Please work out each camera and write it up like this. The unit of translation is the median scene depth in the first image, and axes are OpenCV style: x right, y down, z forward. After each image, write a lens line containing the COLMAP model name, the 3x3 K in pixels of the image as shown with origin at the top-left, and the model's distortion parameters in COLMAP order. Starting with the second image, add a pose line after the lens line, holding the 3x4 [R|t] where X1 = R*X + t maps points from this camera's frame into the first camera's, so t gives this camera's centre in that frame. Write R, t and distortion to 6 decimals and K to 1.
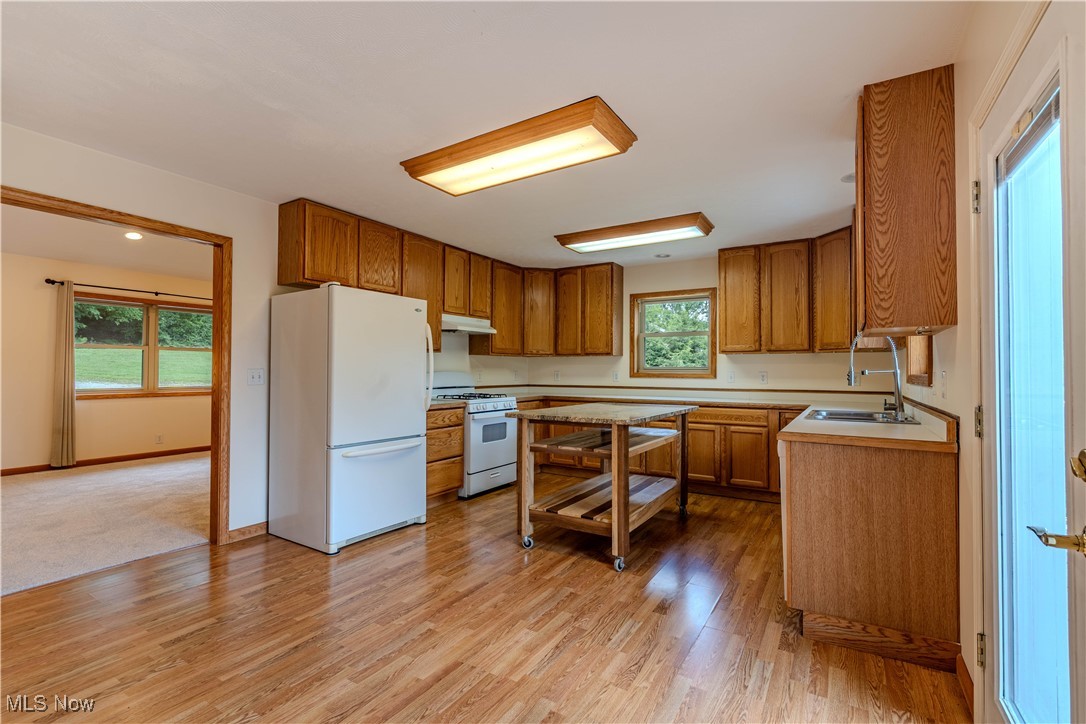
lens RADIAL K [[502.8, 0, 551.4], [0, 502.8, 366.0], [0, 0, 1]] dist [-0.005072, 0.002982]
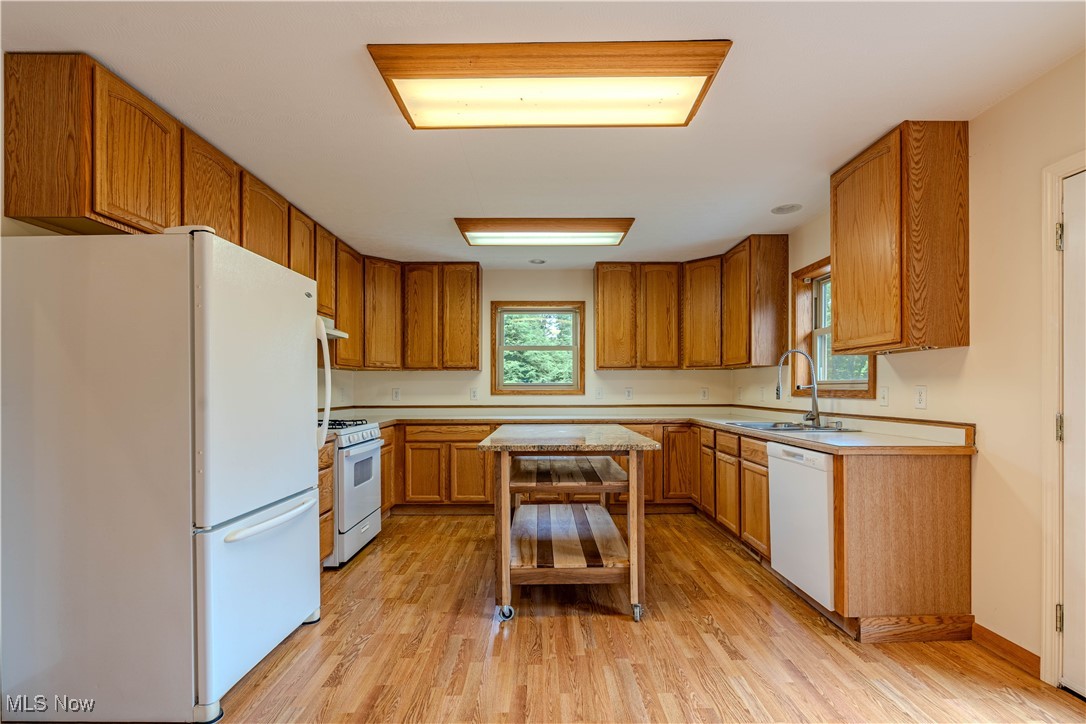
lens RADIAL K [[502.8, 0, 530.3], [0, 502.8, 393.3], [0, 0, 1]] dist [-0.005072, 0.002982]
pose [[0.842421, -0.011817, 0.538691, -0.394149], [0.000818, 0.999786, 0.020651, 0.002219], [-0.538820, -0.016956, 0.842250, 0.318374]]
